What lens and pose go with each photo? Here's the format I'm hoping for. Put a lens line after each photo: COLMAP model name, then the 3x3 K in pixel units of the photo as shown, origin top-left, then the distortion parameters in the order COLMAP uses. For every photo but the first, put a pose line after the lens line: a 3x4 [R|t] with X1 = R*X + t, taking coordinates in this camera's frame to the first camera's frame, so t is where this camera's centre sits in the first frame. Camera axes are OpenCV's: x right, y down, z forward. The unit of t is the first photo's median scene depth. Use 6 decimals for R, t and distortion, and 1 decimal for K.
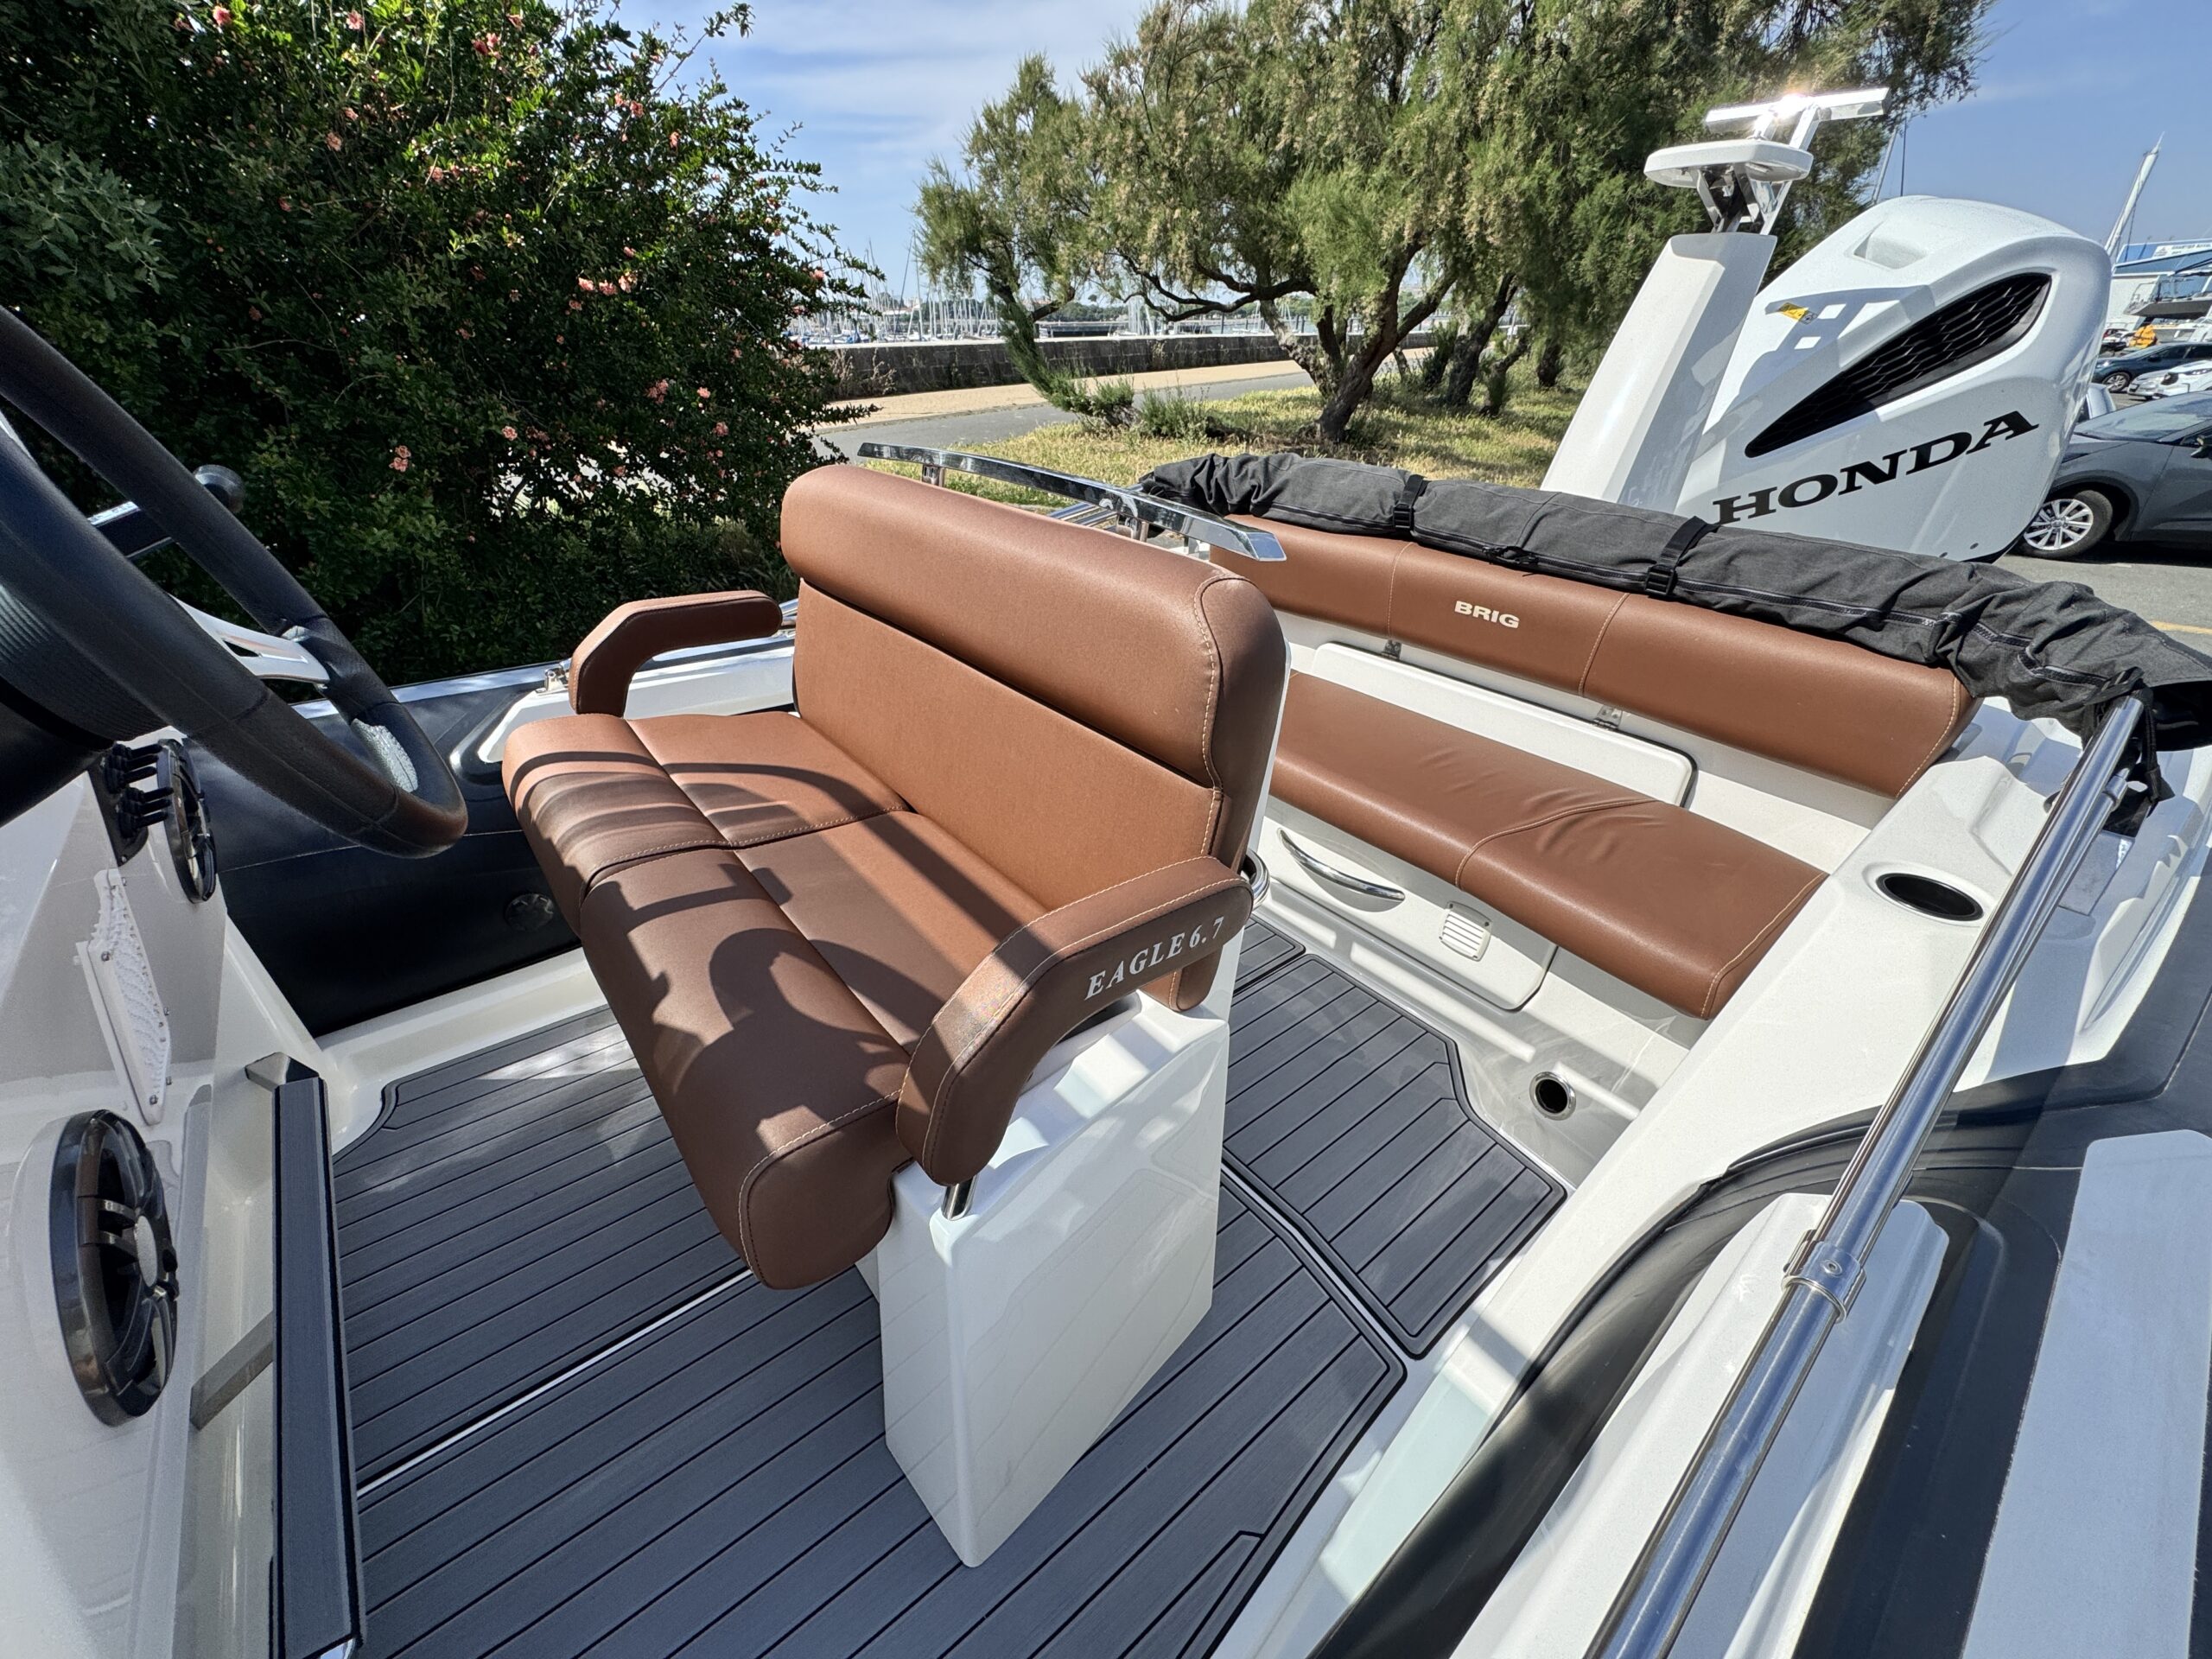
lens RADIAL K [[882.7, 0, 1107.6], [0, 882.7, 831.0], [0, 0, 1]] dist [-0.003665, -0.001054]
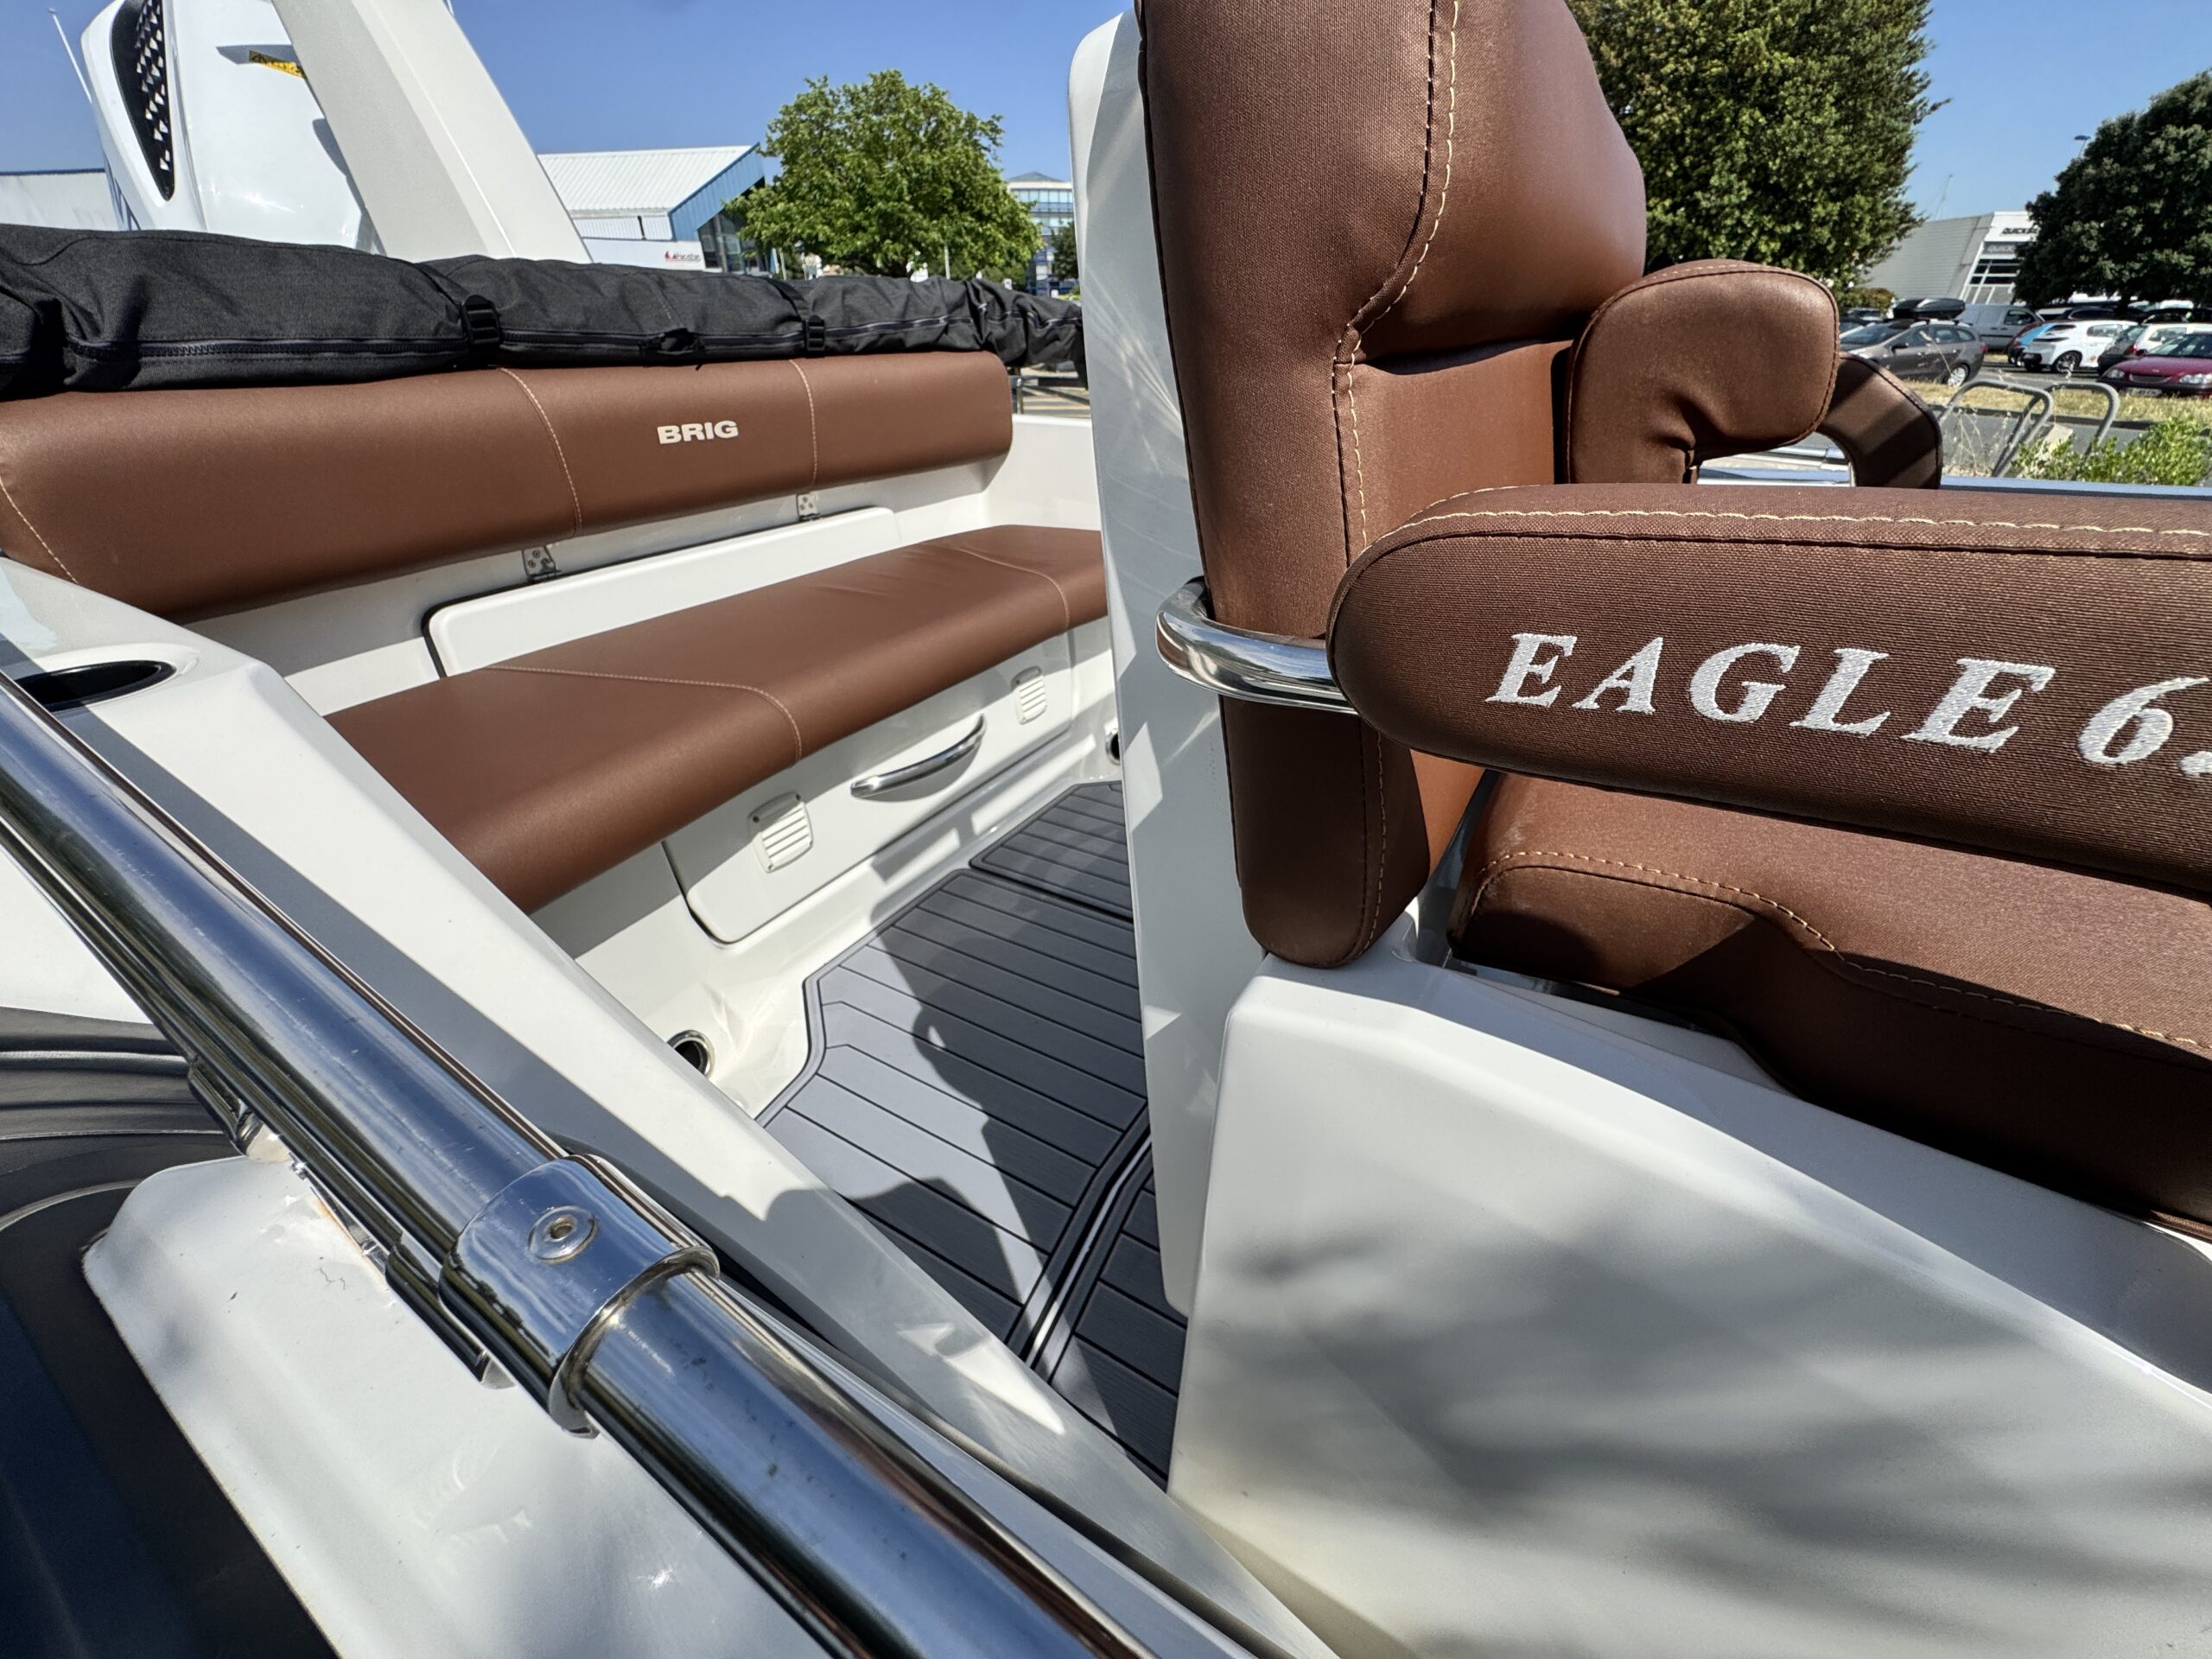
lens RADIAL K [[882.7, 0, 1108.1], [0, 882.7, 827.7], [0, 0, 1]] dist [-0.003665, -0.001054]
pose [[-0.333684, -0.486090, 0.807695, -0.460515], [0.470215, 0.656778, 0.589526, -0.307109], [-0.817039, 0.576505, 0.009410, 0.916808]]
